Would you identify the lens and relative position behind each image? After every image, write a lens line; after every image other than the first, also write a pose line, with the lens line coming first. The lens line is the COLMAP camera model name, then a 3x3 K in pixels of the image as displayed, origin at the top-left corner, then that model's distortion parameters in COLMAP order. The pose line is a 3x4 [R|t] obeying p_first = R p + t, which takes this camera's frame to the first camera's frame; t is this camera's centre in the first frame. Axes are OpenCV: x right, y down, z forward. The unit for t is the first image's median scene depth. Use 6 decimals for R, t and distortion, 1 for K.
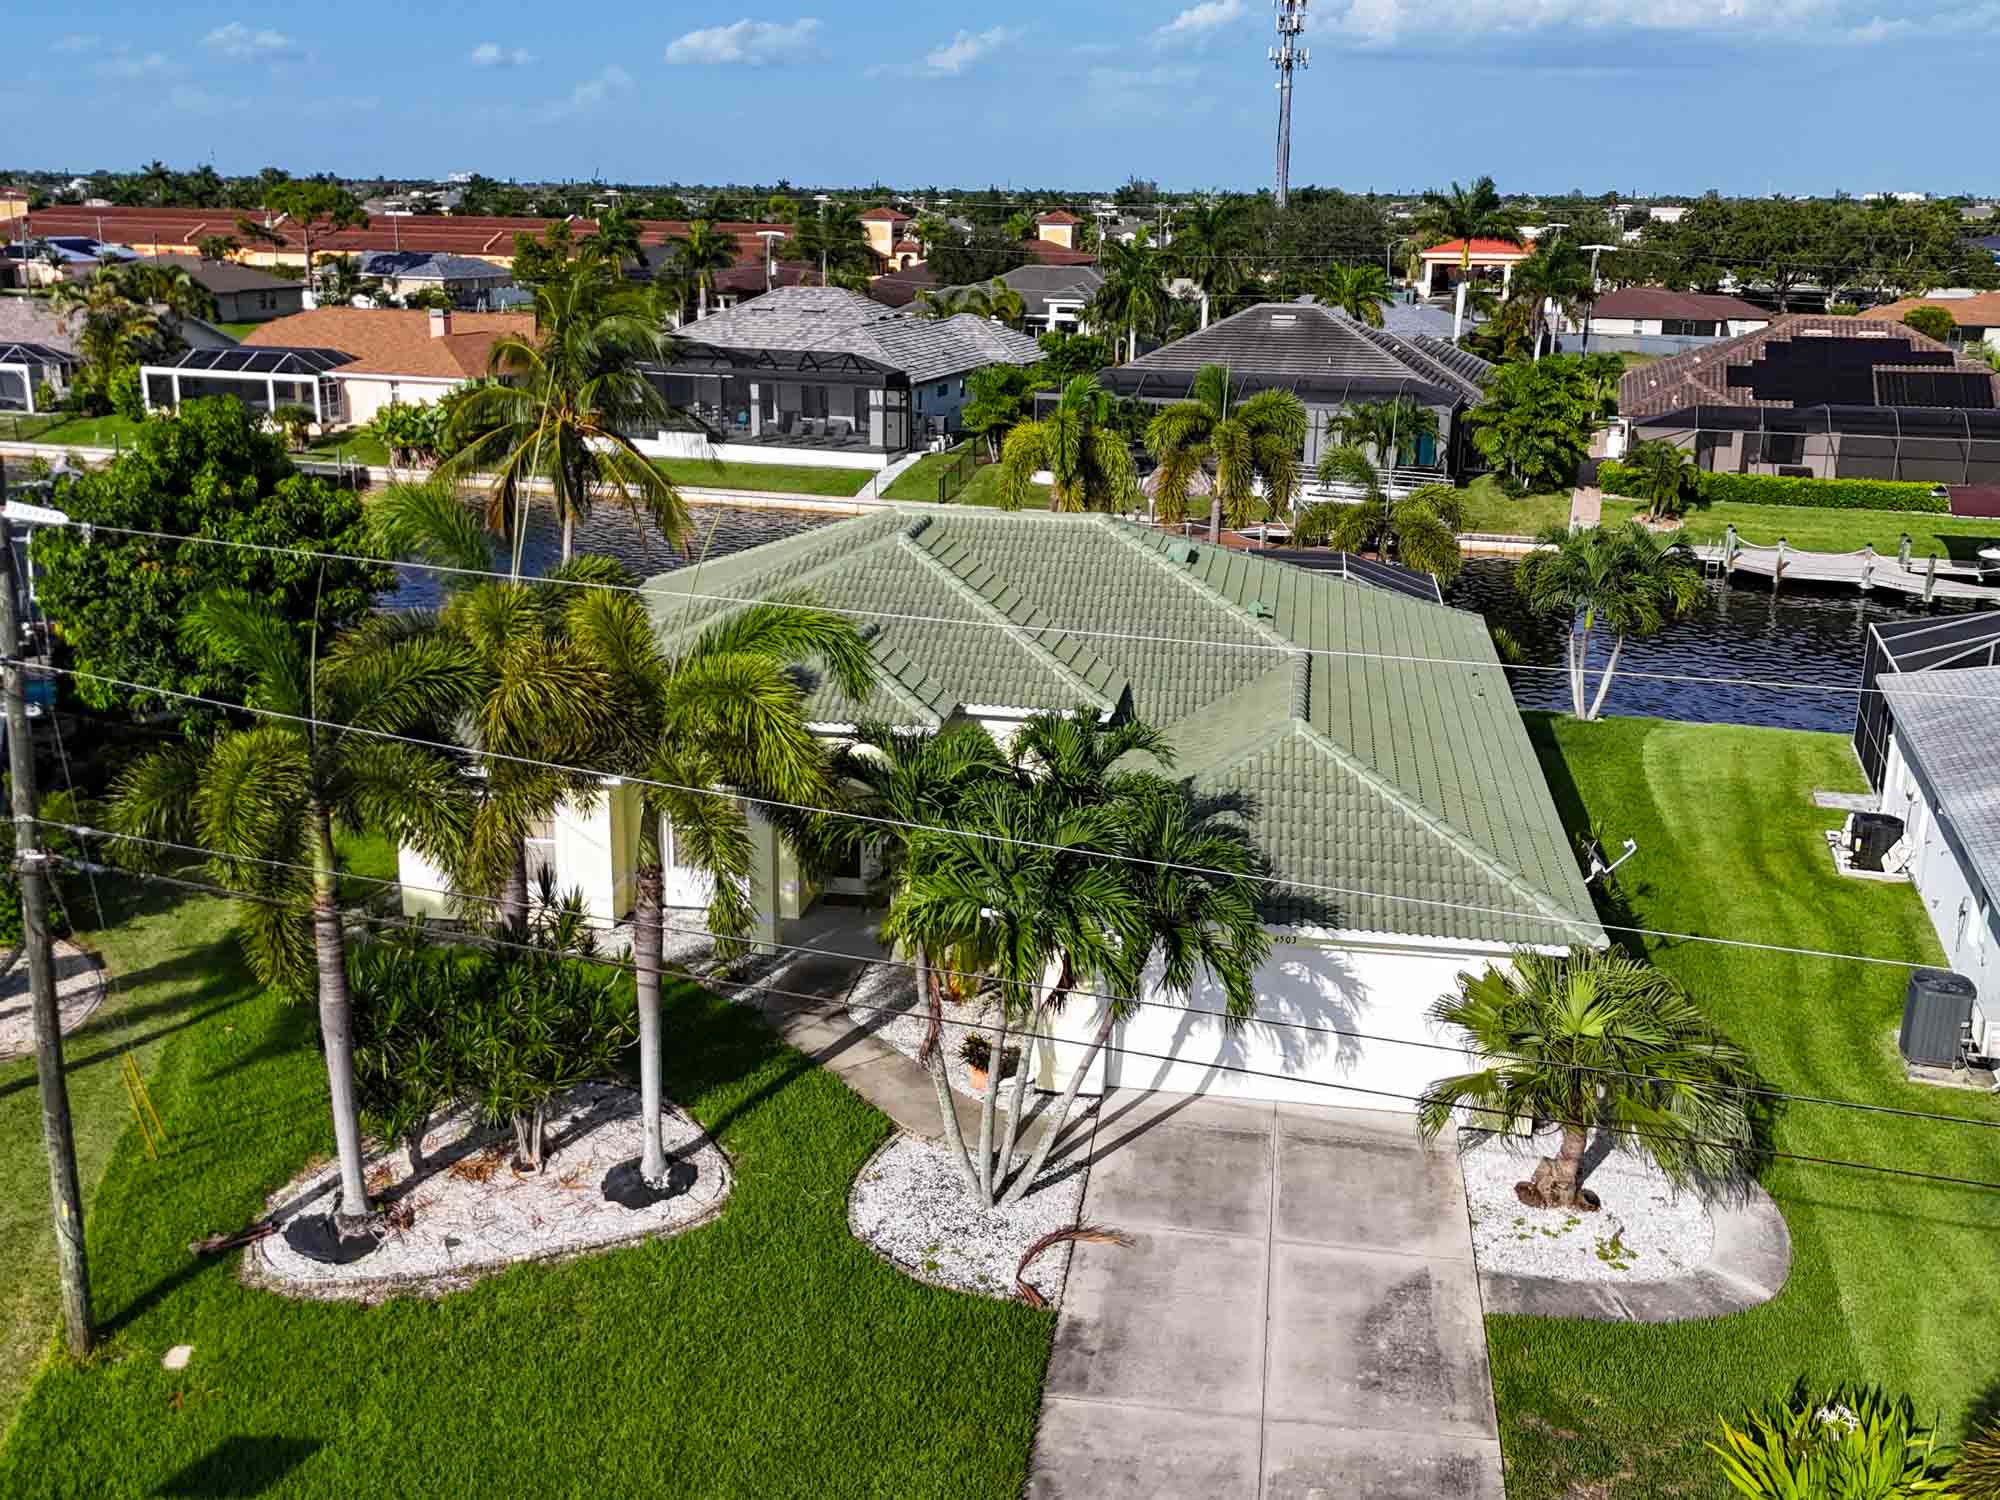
lens RADIAL K [[1958.2, 0, 1000.0], [0, 1958.2, 750.0], [0, 0, 1]] dist [0.089553, -0.127960]
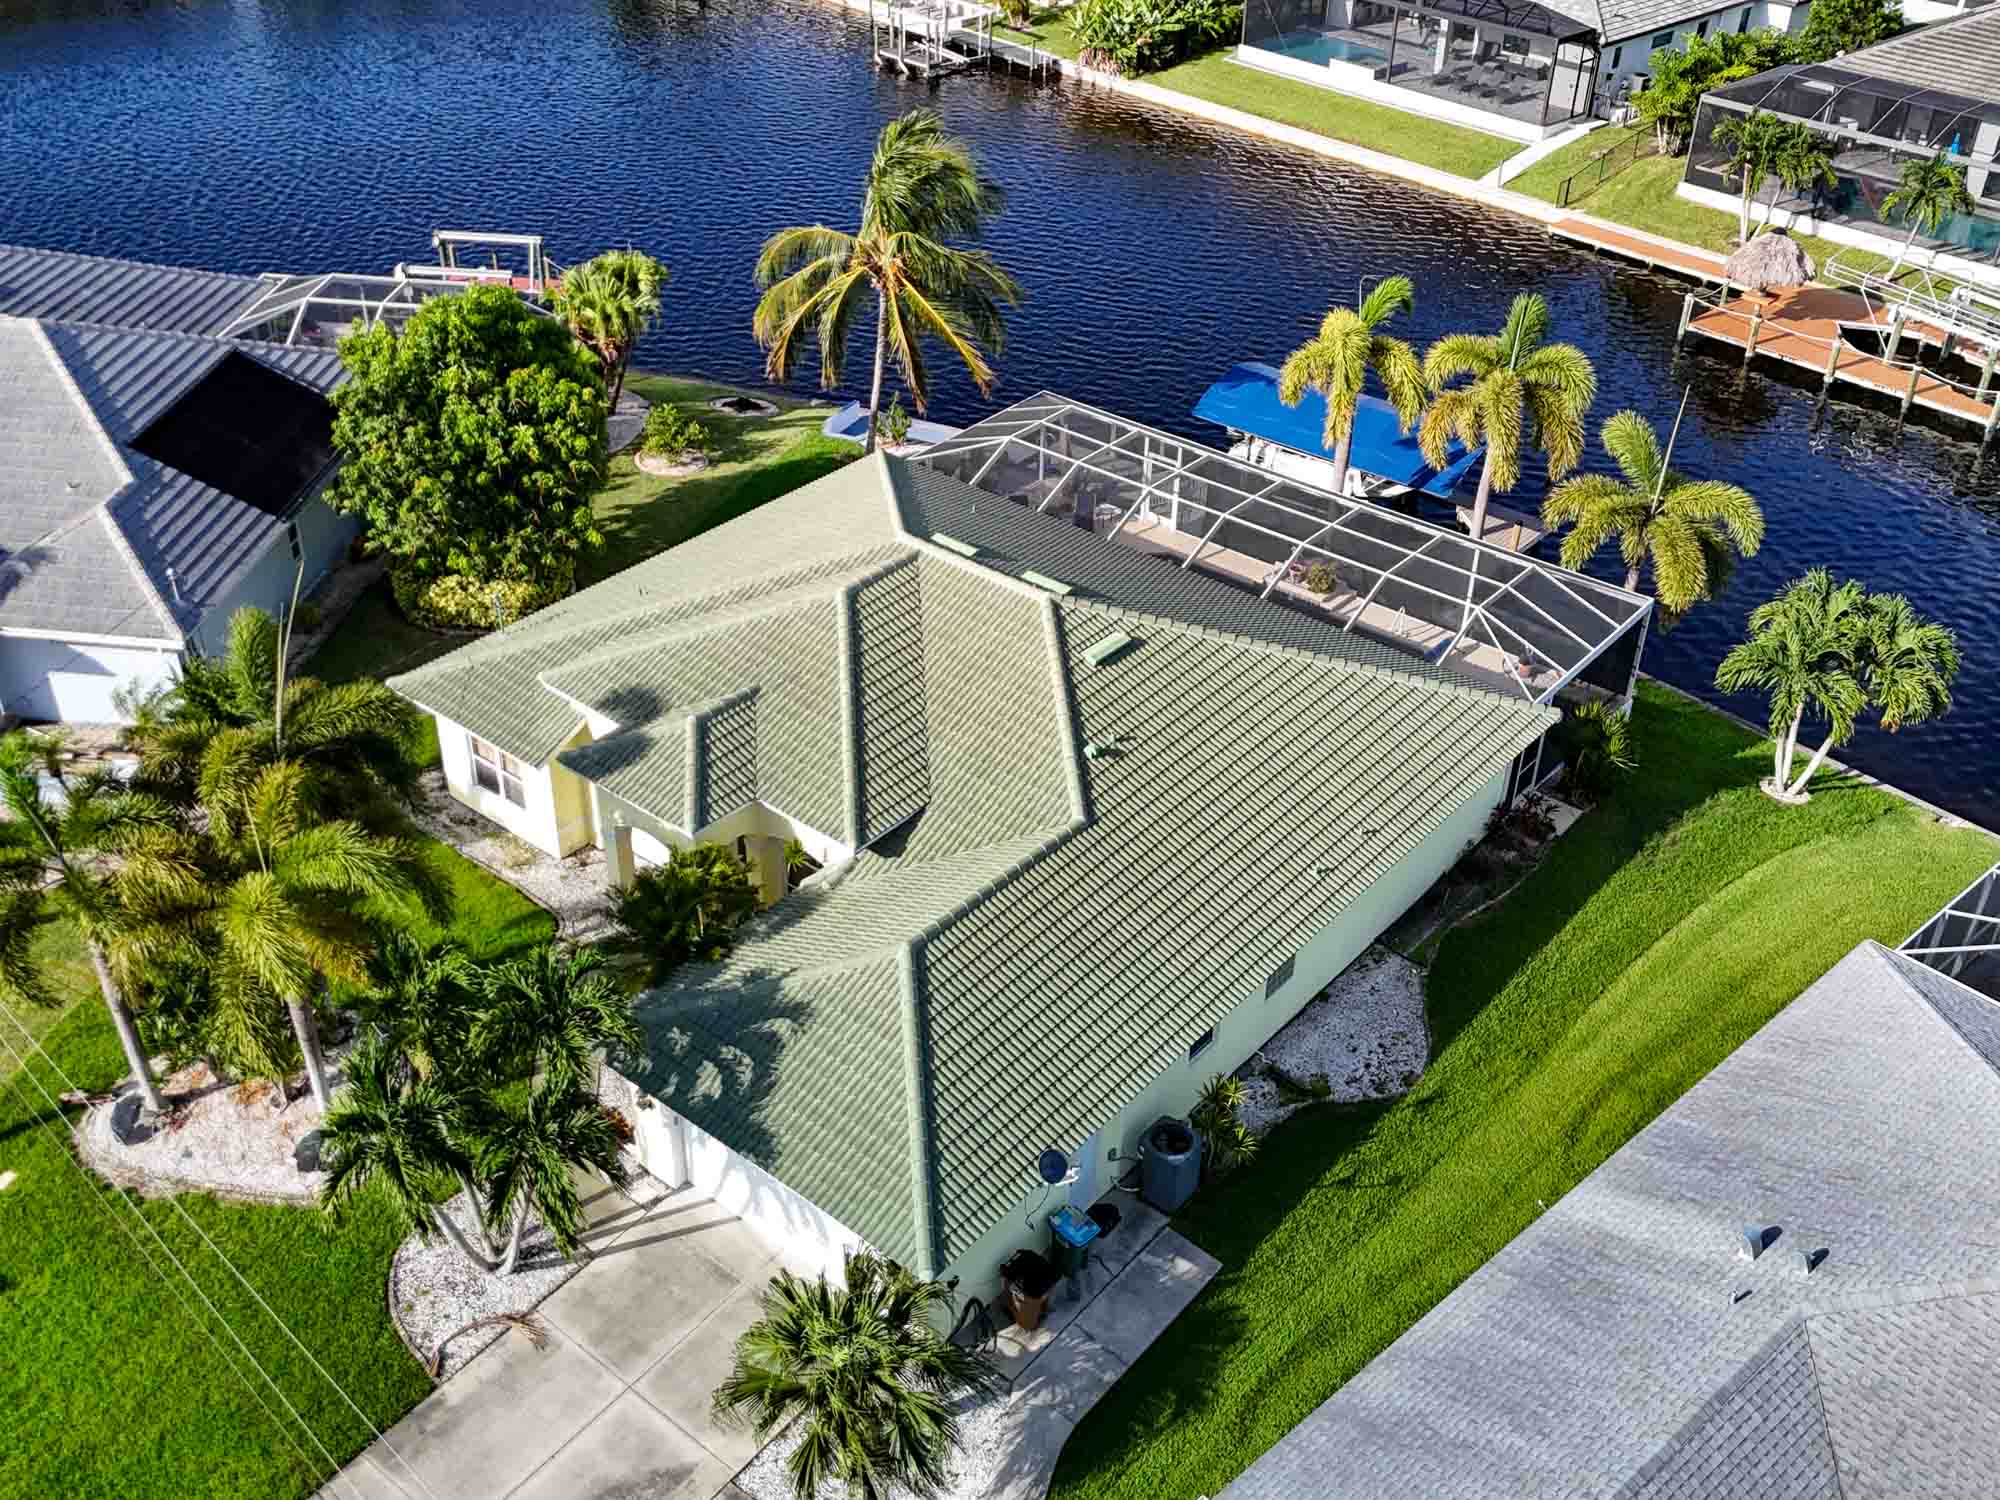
lens RADIAL K [[1958.2, 0, 1000.0], [0, 1958.2, 750.0], [0, 0, 1]] dist [0.089553, -0.127960]
pose [[0.858949, 0.288618, -0.422973, 0.732334], [-0.144883, 0.929250, 0.339859, -0.581796], [0.491137, -0.230640, 0.839994, 0.122934]]
